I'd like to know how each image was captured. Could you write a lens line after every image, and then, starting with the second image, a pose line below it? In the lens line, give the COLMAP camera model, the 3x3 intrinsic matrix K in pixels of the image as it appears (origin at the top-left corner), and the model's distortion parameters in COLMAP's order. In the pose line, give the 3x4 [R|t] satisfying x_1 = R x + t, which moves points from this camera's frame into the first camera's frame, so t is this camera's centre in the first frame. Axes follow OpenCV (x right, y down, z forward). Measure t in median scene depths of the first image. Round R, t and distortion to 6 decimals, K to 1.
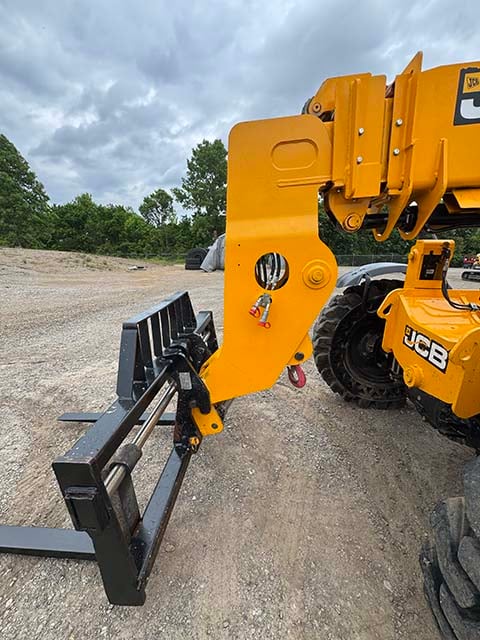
lens RADIAL K [[255.1, 0, 239.8], [0, 255.1, 318.1], [0, 0, 1]] dist [-0.001448, -0.000212]
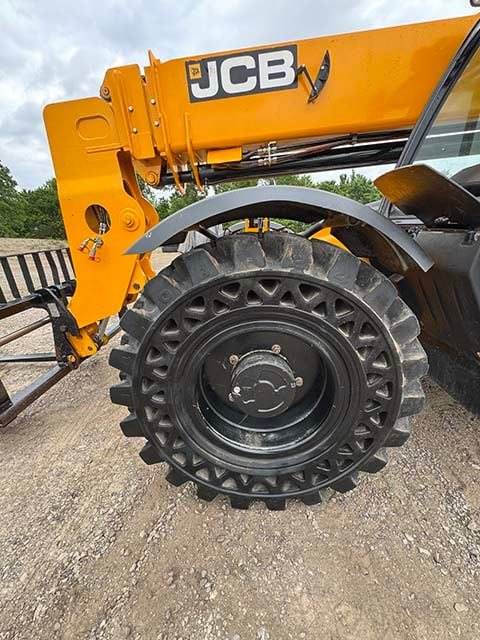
lens RADIAL K [[256.2, 0, 241.6], [0, 256.2, 319.4], [0, 0, 1]] dist [-0.000735, 0.000773]
pose [[0.998227, -0.048609, 0.034359, 0.029129], [0.046229, 0.996683, 0.066982, 0.010351], [-0.037501, -0.065275, 0.997162, -0.014679]]
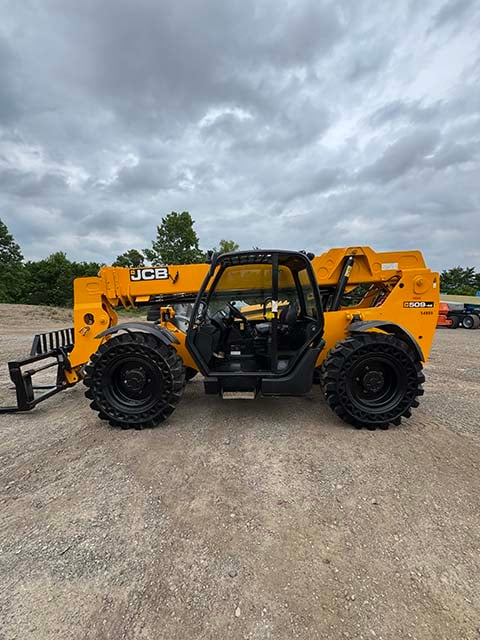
lens RADIAL K [[256.2, 0, 241.6], [0, 256.2, 319.4], [0, 0, 1]] dist [-0.000735, 0.000773]
pose [[0.995746, -0.010774, 0.091510, 0.061897], [0.027934, 0.981701, -0.188371, 0.017021], [-0.087806, 0.190126, 0.977825, -0.081868]]
